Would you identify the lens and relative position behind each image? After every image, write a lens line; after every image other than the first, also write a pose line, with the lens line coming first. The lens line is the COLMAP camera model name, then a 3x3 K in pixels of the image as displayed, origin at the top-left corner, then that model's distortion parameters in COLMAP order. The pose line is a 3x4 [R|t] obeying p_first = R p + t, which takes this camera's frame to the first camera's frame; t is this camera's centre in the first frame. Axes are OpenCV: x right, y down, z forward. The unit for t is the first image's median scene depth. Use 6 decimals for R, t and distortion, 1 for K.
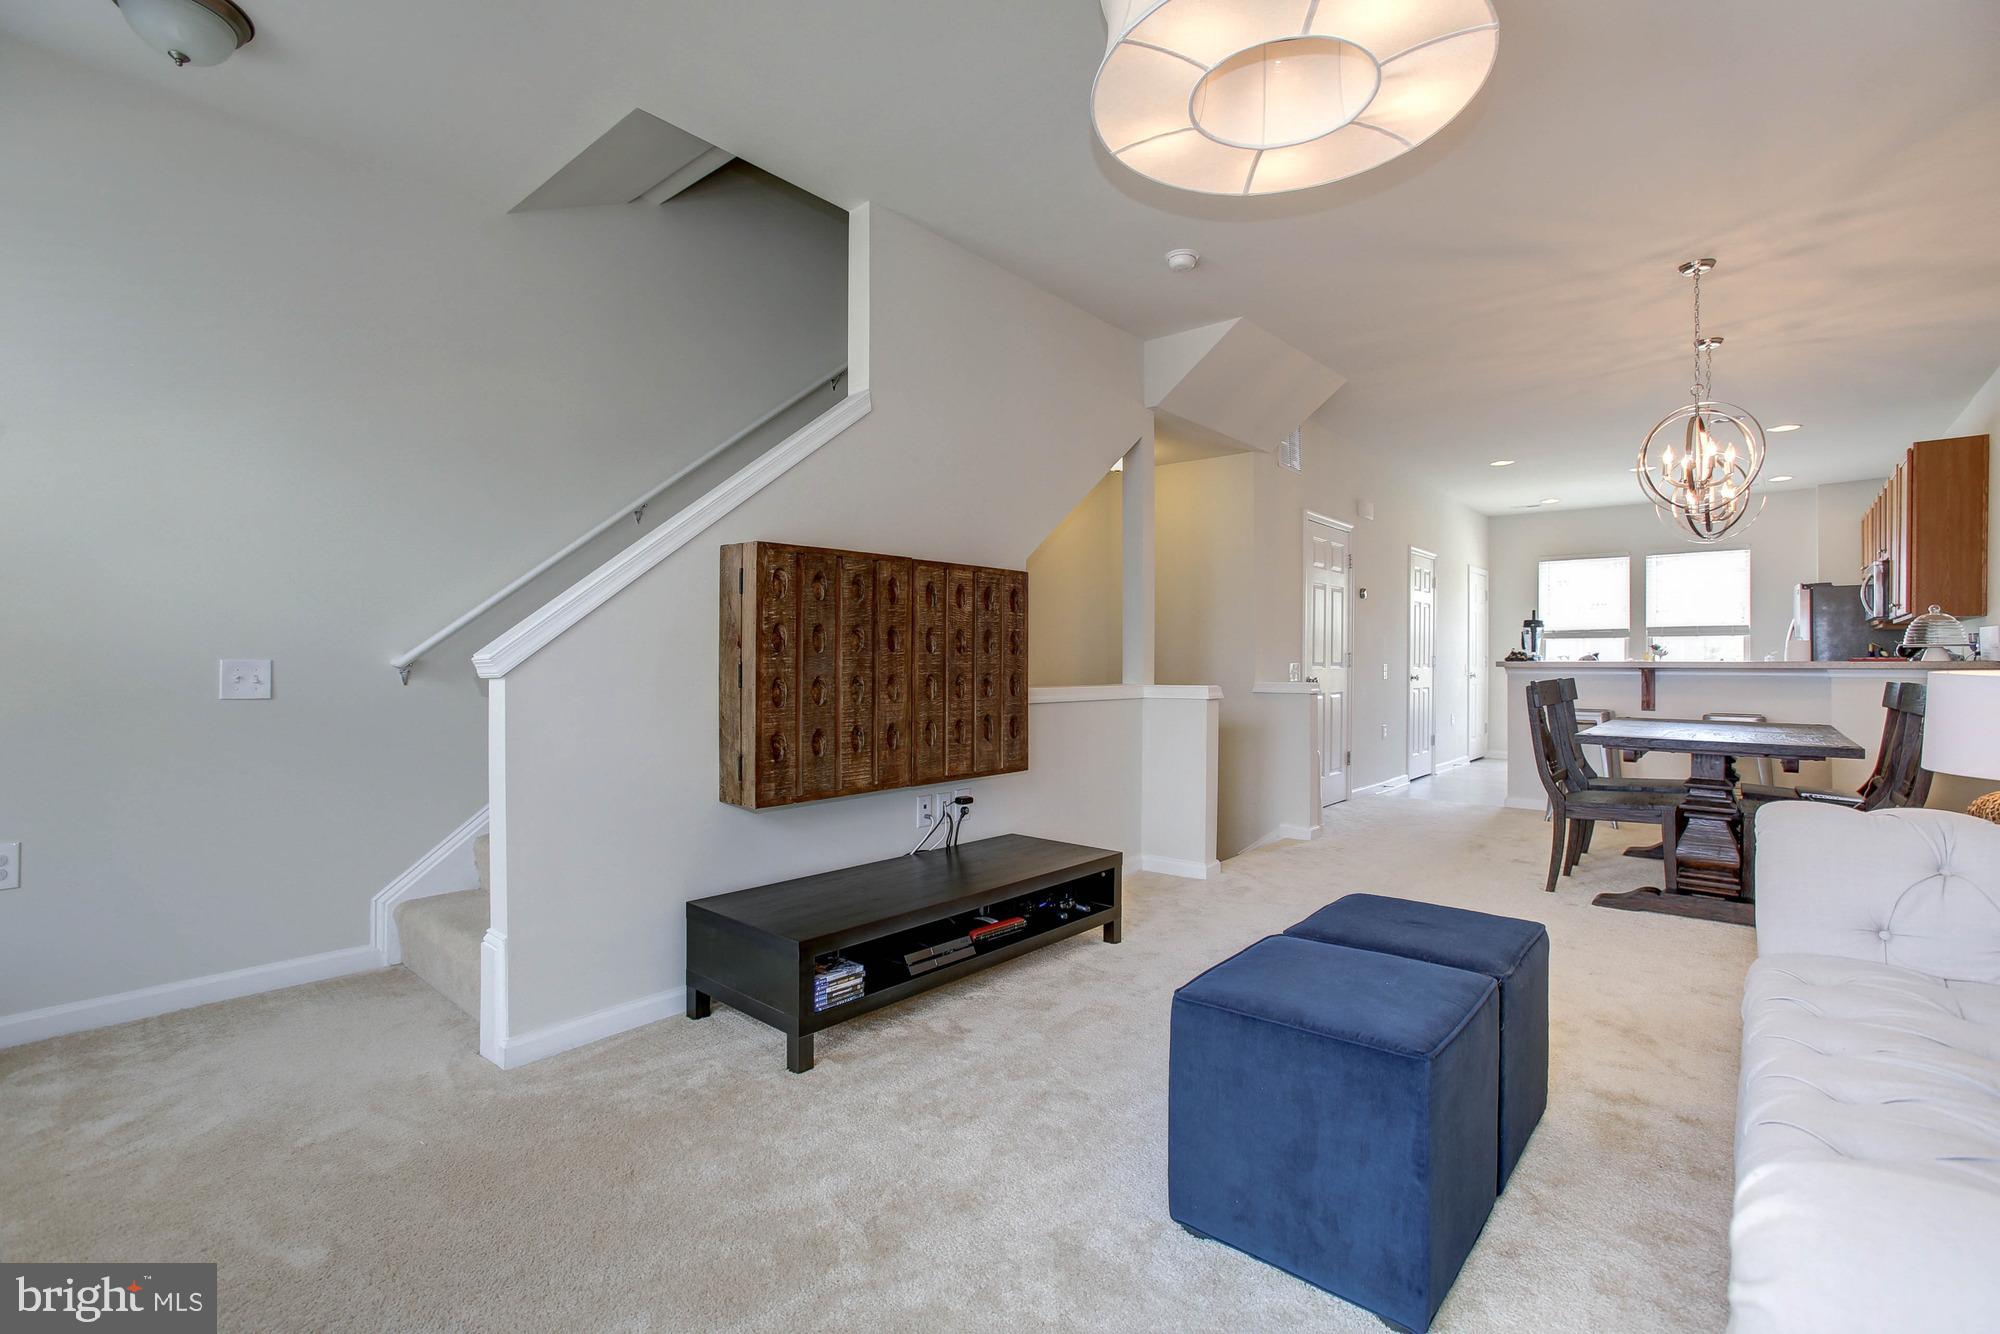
lens RADIAL K [[914.5, 0, 984.3], [0, 914.5, 672.8], [0, 0, 1]] dist [-0.053408, 0.025908]
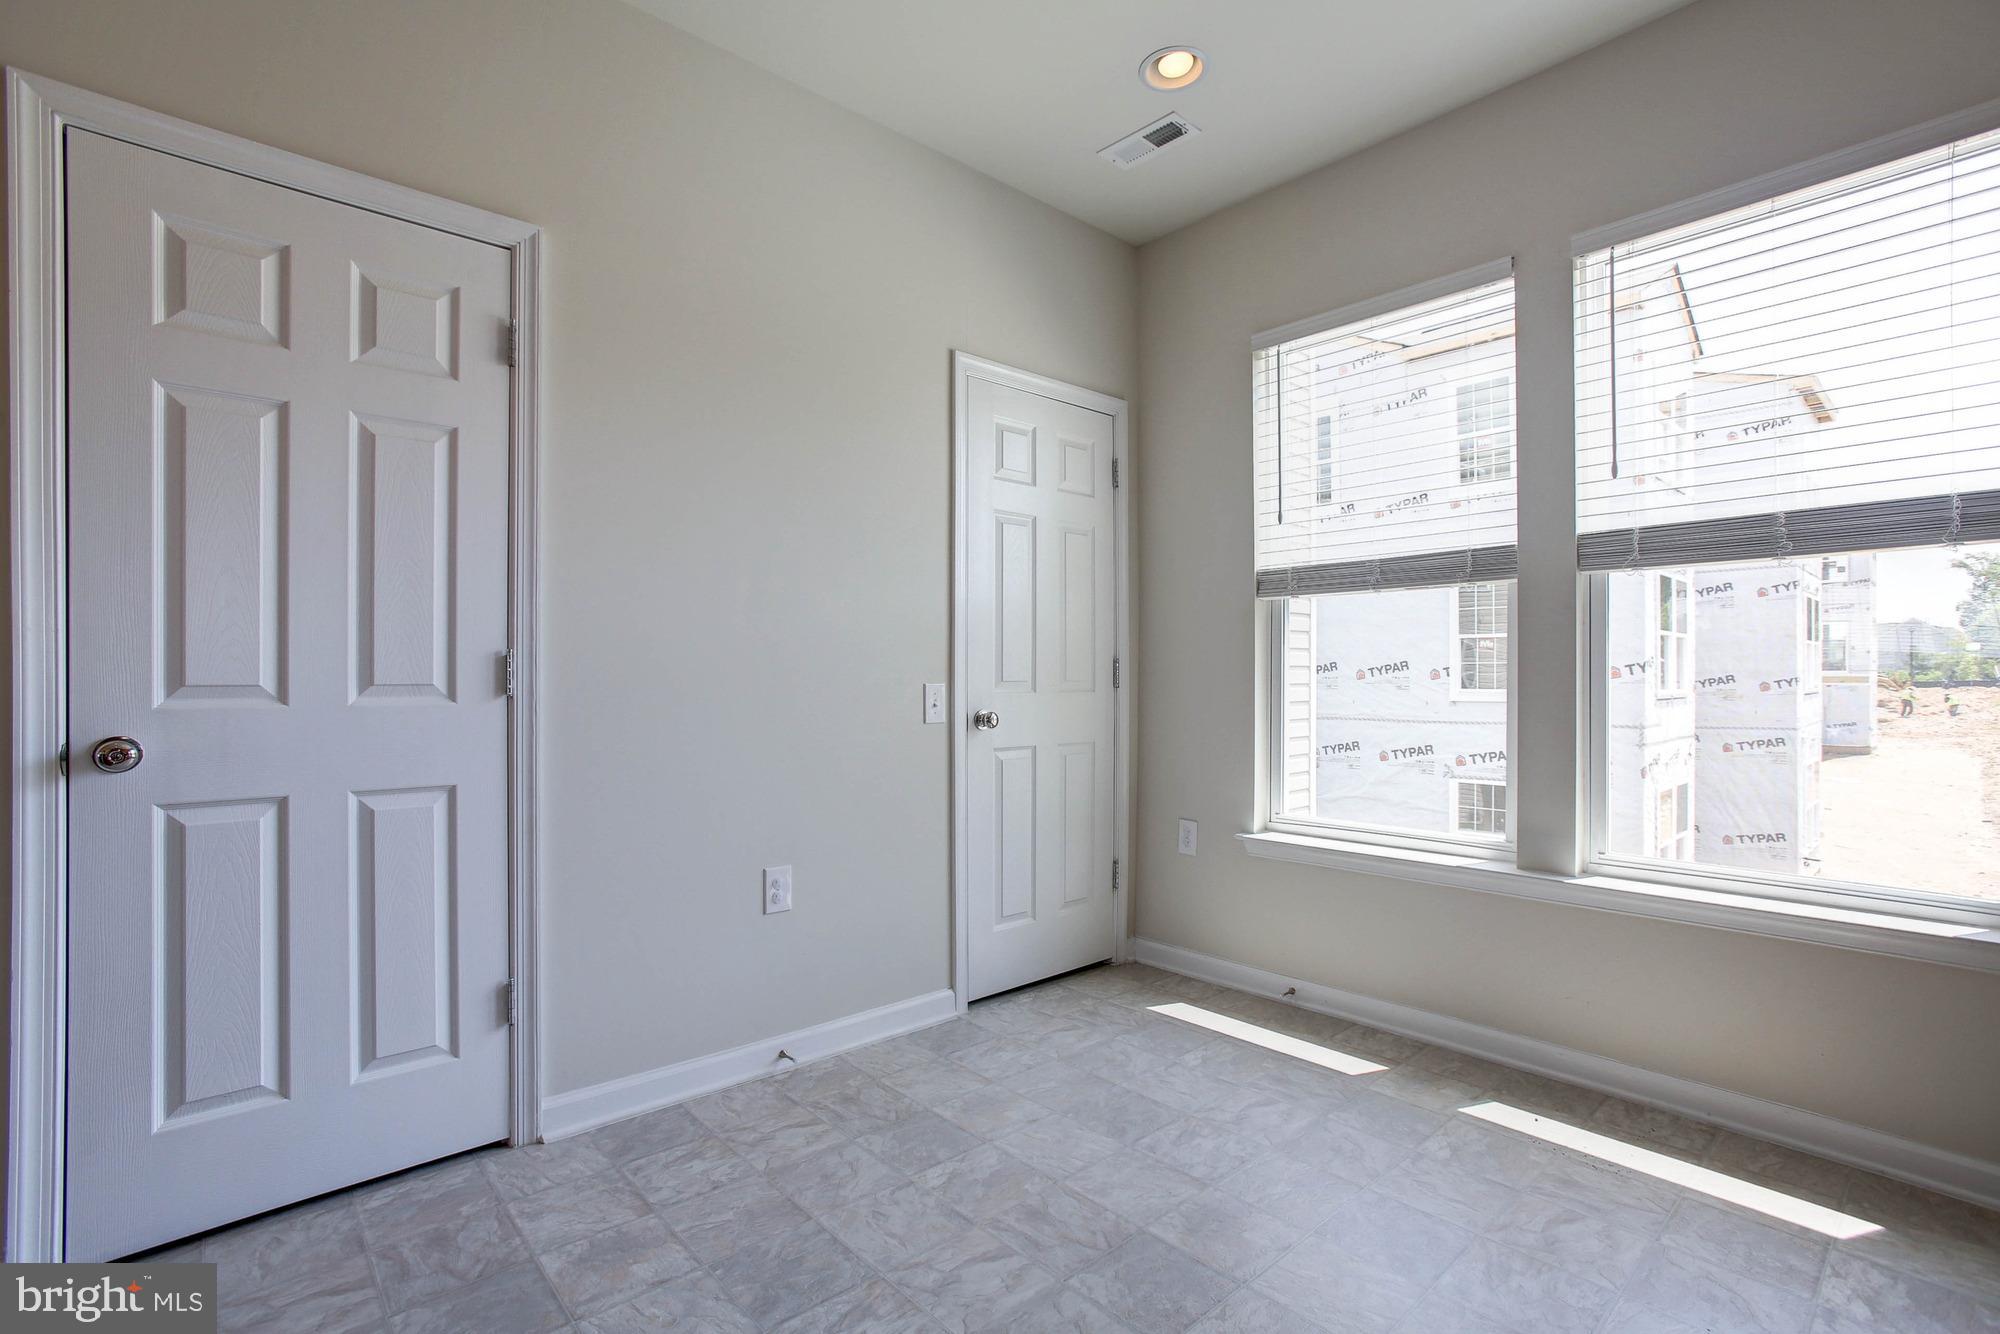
lens RADIAL K [[983.8, 0, 1031.7], [0, 983.8, 669.1], [0, 0, 1]] dist [-0.019125, 0.035673]
pose [[0.995233, -0.002935, -0.097482, 0.653671], [0.001531, 0.999894, -0.014477, -0.008814], [0.097514, 0.014258, 0.995132, 0.750973]]
